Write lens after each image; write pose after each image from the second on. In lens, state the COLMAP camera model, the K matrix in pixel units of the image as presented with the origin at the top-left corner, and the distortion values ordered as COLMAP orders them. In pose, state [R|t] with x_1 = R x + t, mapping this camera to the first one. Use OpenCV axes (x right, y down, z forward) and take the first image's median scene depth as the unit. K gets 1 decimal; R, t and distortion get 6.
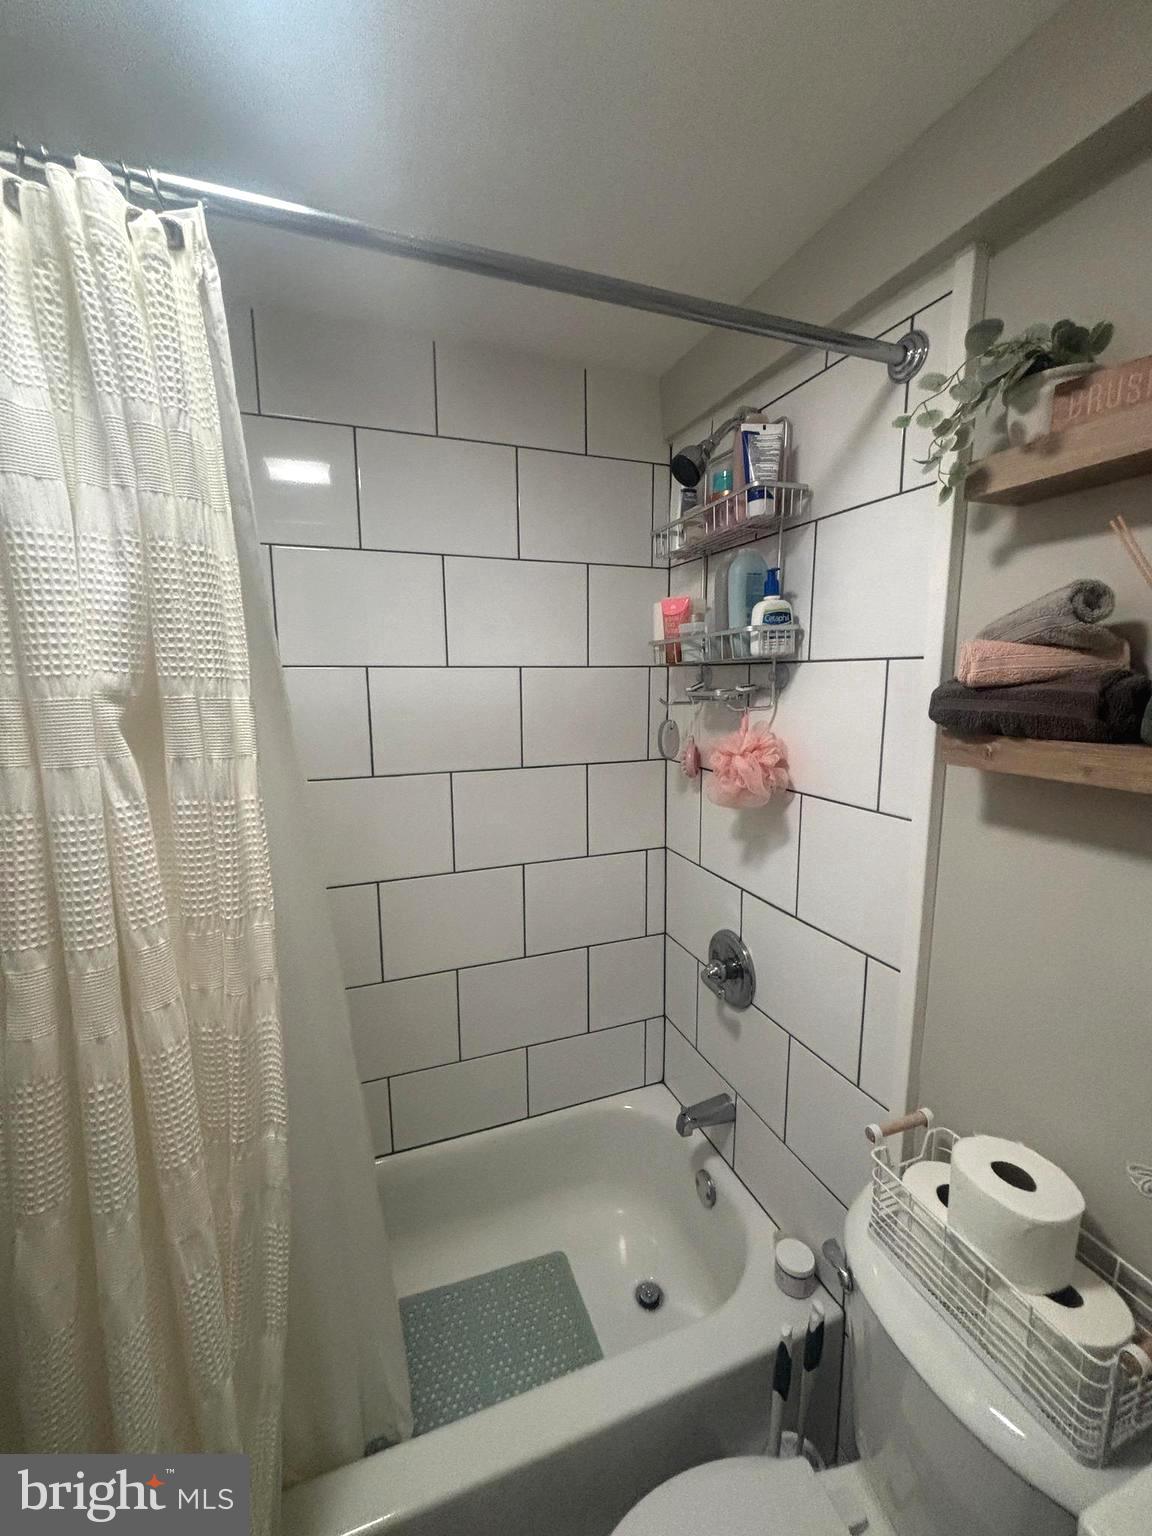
lens RADIAL K [[614.0, 0, 573.1], [0, 614.0, 765.2], [0, 0, 1]] dist [-0.000029, 0.000386]
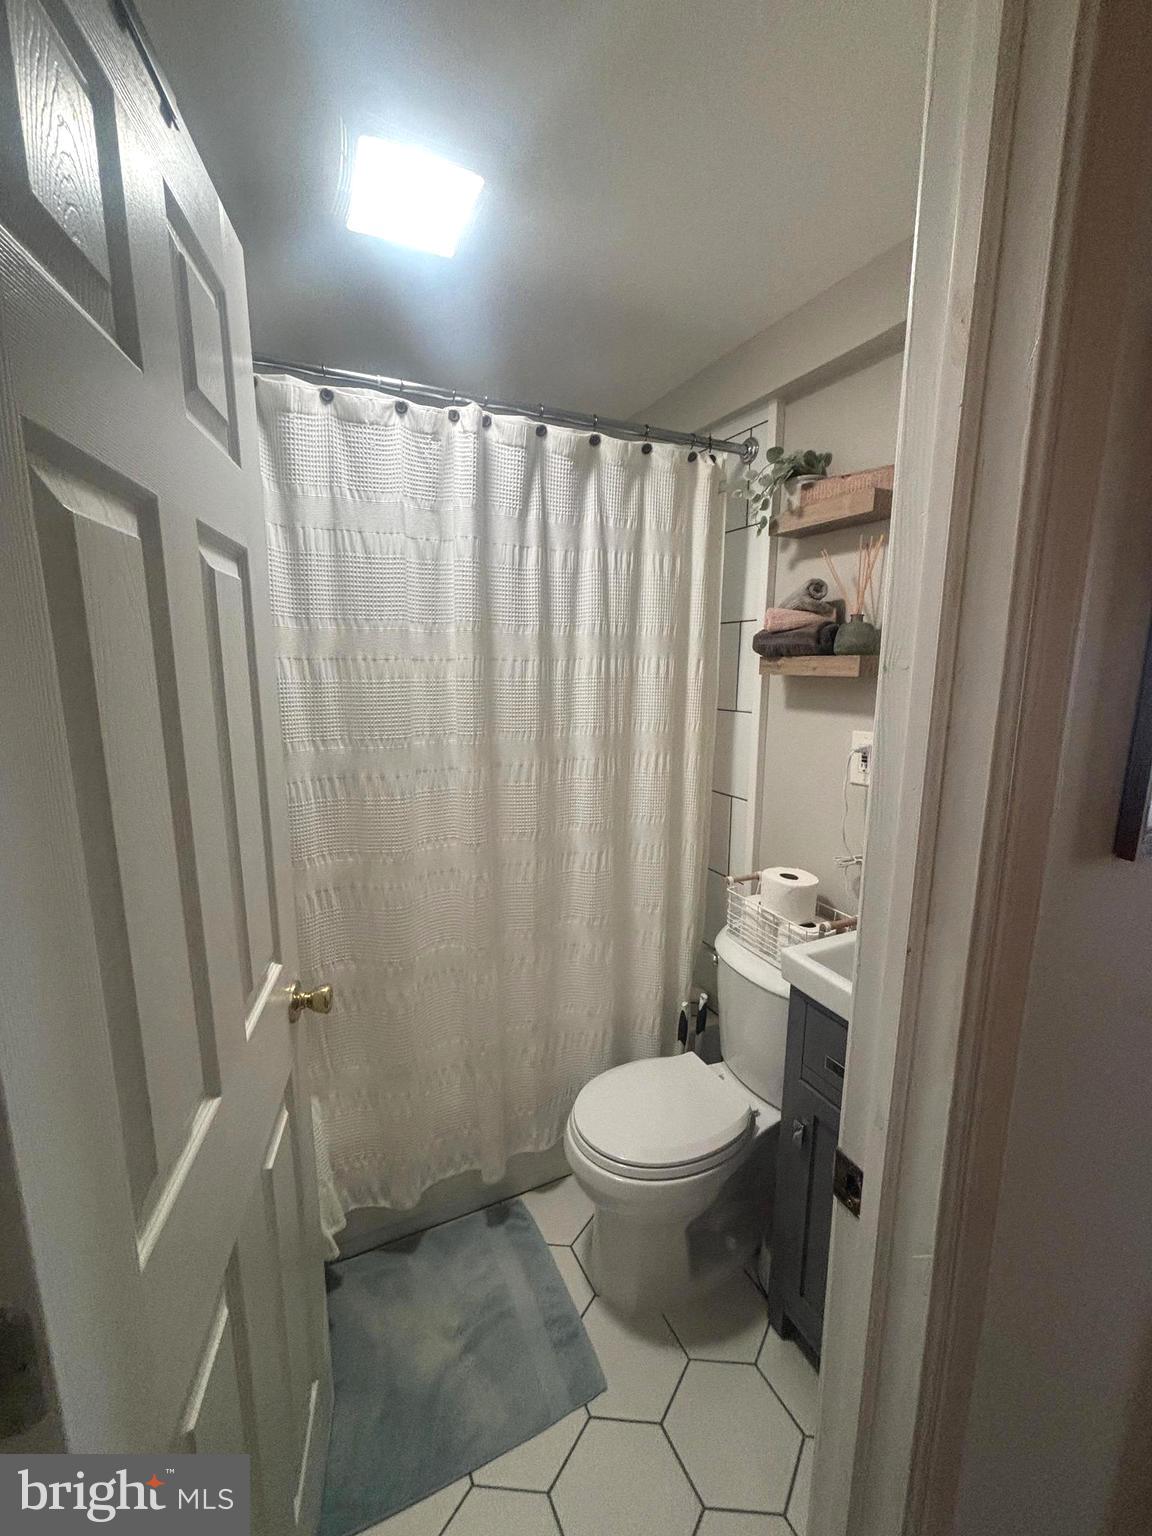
lens RADIAL K [[613.1, 0, 573.3], [0, 613.1, 762.0], [0, 0, 1]] dist [-0.003607, -0.000154]
pose [[0.995958, -0.007268, 0.089528, -0.162630], [0.005443, 0.999773, 0.020614, 0.250403], [-0.089657, -0.020044, 0.995771, -0.924880]]
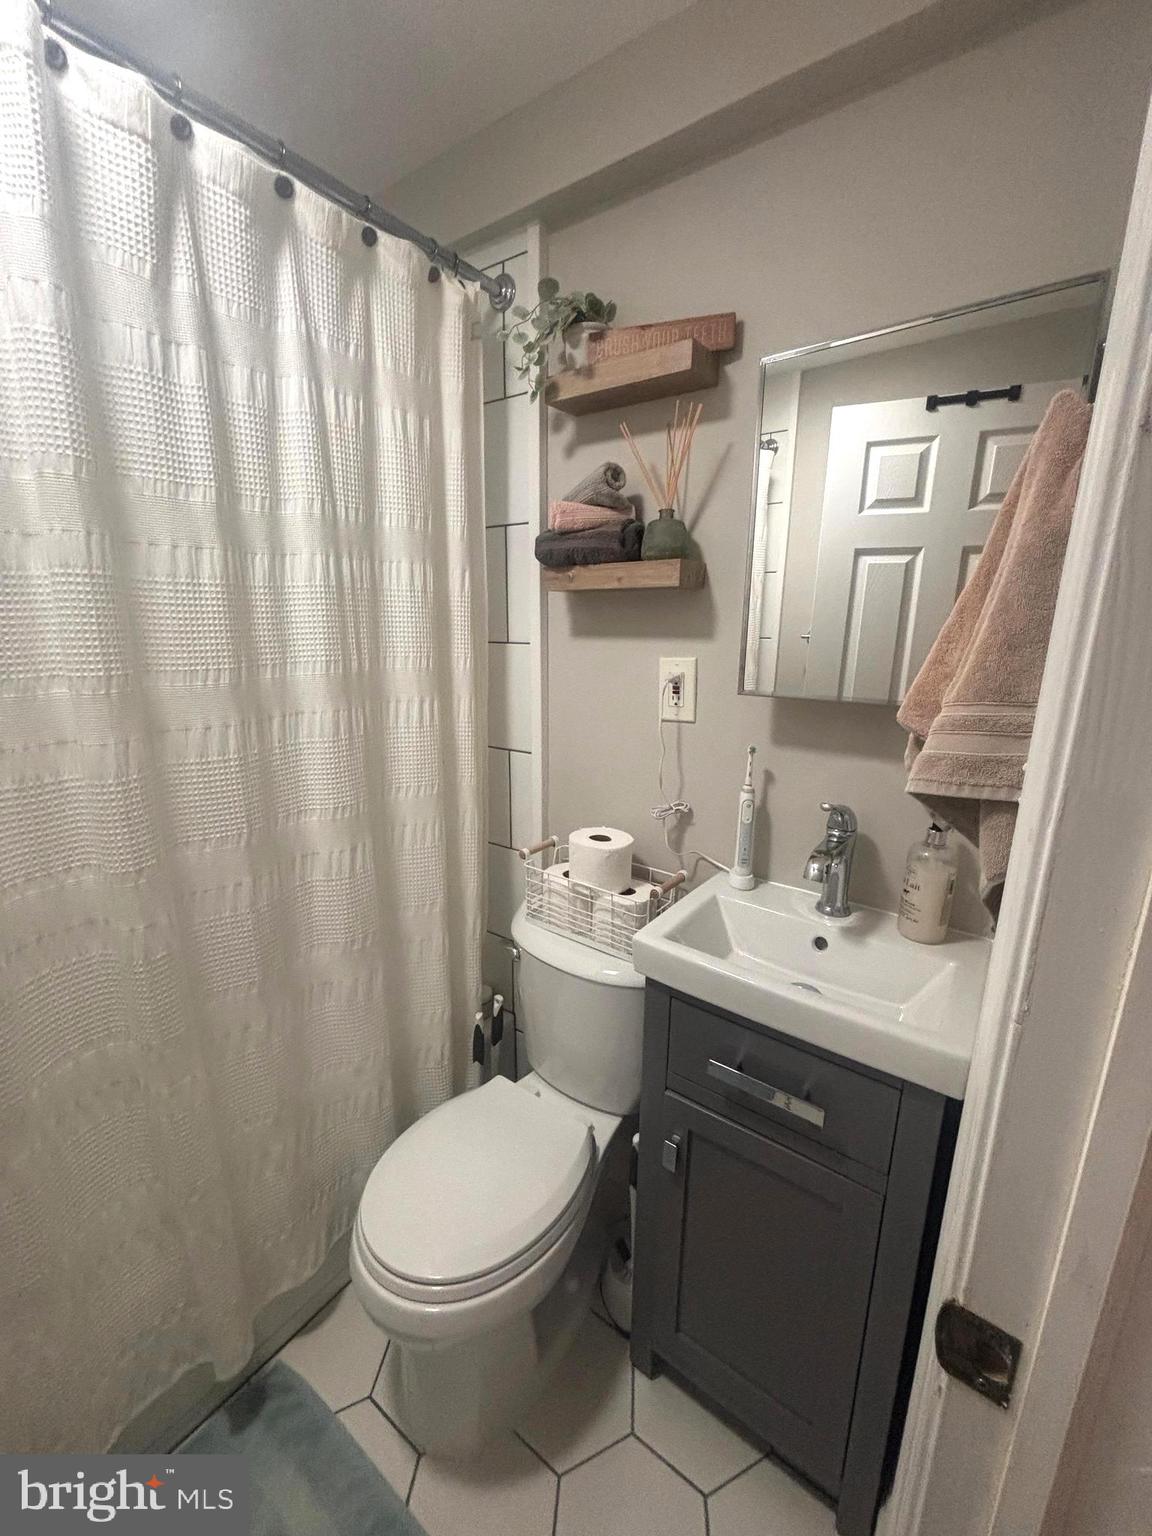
lens RADIAL K [[613.1, 0, 573.3], [0, 613.1, 762.0], [0, 0, 1]] dist [-0.003607, -0.000154]
pose [[0.833523, -0.112918, 0.540823, -0.212898], [0.068015, 0.992417, 0.102381, 0.292342], [-0.548283, -0.048552, 0.834882, -0.327345]]
